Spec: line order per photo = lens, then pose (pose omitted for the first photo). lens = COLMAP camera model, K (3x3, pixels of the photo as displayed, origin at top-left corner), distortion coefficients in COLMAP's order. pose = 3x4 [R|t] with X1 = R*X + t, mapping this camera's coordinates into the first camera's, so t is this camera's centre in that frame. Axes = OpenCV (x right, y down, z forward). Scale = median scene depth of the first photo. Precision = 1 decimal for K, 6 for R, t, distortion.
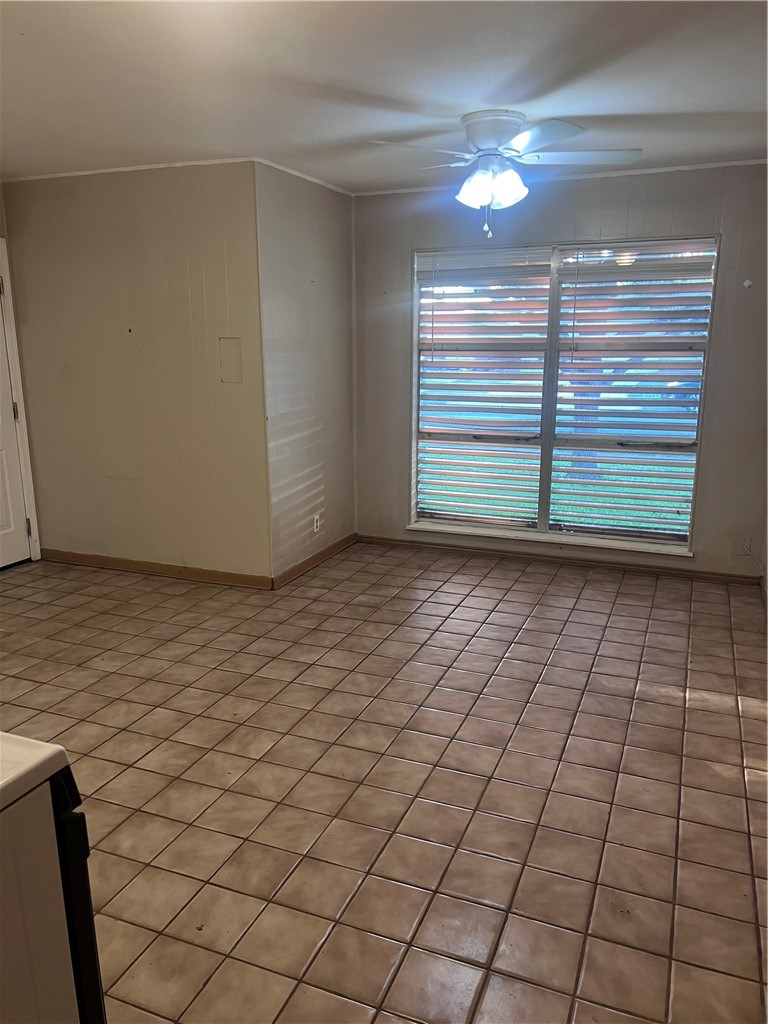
lens RADIAL K [[773.6, 0, 384.0], [0, 773.6, 512.1], [0, 0, 1]] dist [0.031408, -0.052748]
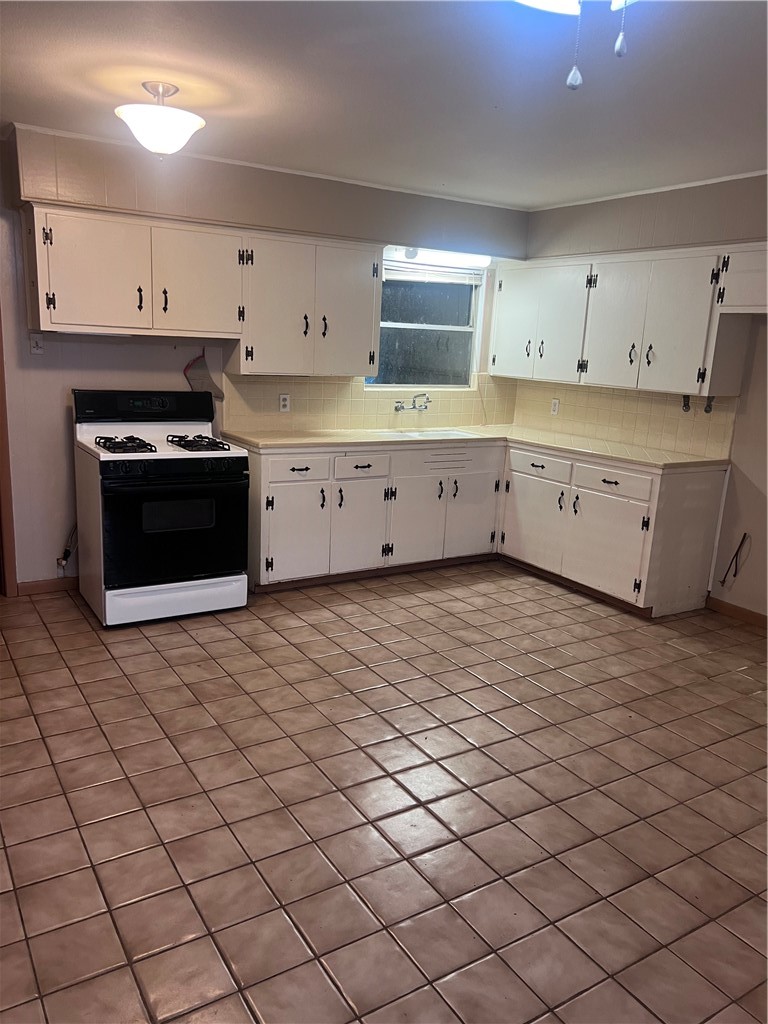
lens RADIAL K [[773.6, 0, 382.9], [0, 773.6, 514.1], [0, 0, 1]] dist [0.031408, -0.052748]
pose [[-0.581658, 0.152755, -0.798962, 0.626819], [-0.230041, 0.911223, 0.341692, -0.341992], [0.780228, 0.382542, -0.494880, 1.472173]]
